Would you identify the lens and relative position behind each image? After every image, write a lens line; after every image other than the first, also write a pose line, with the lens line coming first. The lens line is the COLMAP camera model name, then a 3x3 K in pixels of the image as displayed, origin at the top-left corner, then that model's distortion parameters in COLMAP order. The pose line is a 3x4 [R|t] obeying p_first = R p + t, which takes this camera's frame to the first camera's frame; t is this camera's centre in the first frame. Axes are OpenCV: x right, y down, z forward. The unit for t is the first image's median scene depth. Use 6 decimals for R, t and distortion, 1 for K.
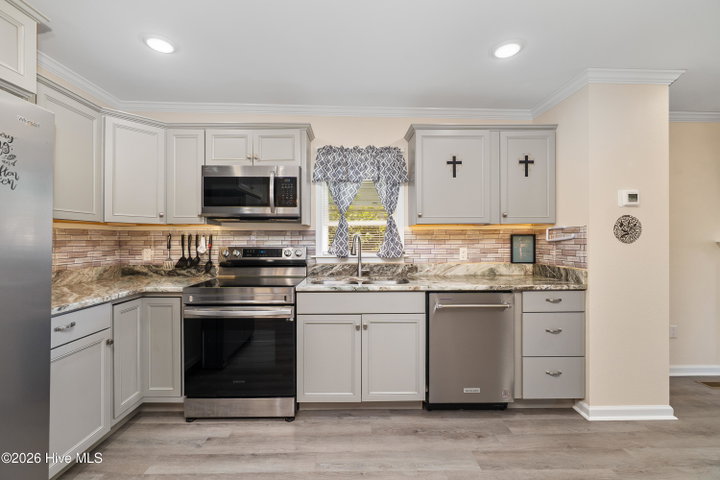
lens RADIAL K [[309.7, 0, 356.6], [0, 309.7, 239.0], [0, 0, 1]] dist [-0.008201, 0.002921]
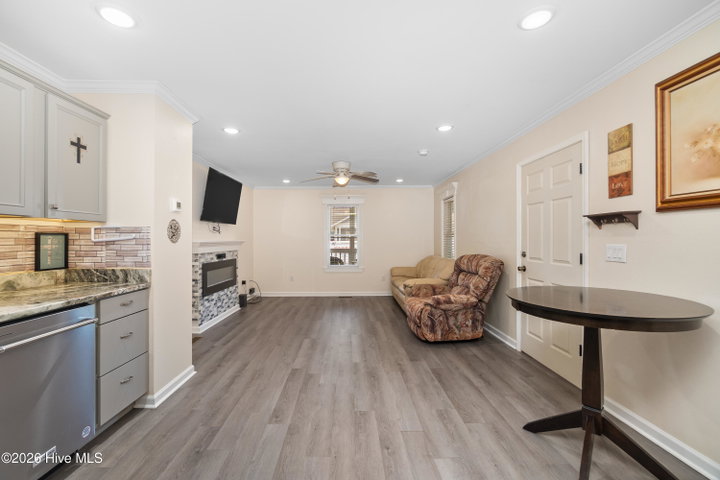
lens RADIAL K [[309.7, 0, 356.5], [0, 309.7, 240.6], [0, 0, 1]] dist [-0.008201, 0.002921]
pose [[-0.007001, 0.001494, 0.999974, -0.283188], [-0.003097, 0.999994, -0.001516, 0.004042], [-0.999971, -0.003107, -0.006996, 0.267212]]
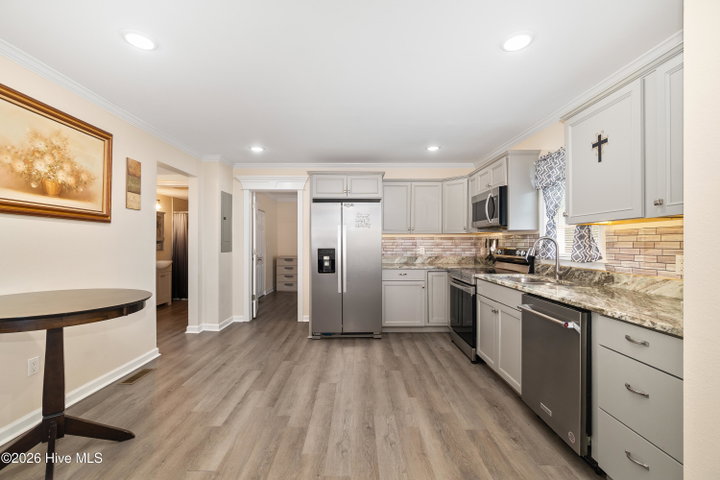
lens RADIAL K [[309.7, 0, 355.4], [0, 309.7, 242.9], [0, 0, 1]] dist [-0.008201, 0.002921]
pose [[-0.024129, 0.001100, -0.999708, 1.125504], [-0.000046, 0.999999, 0.001102, 0.003987], [0.999709, 0.000072, -0.024129, 0.408225]]
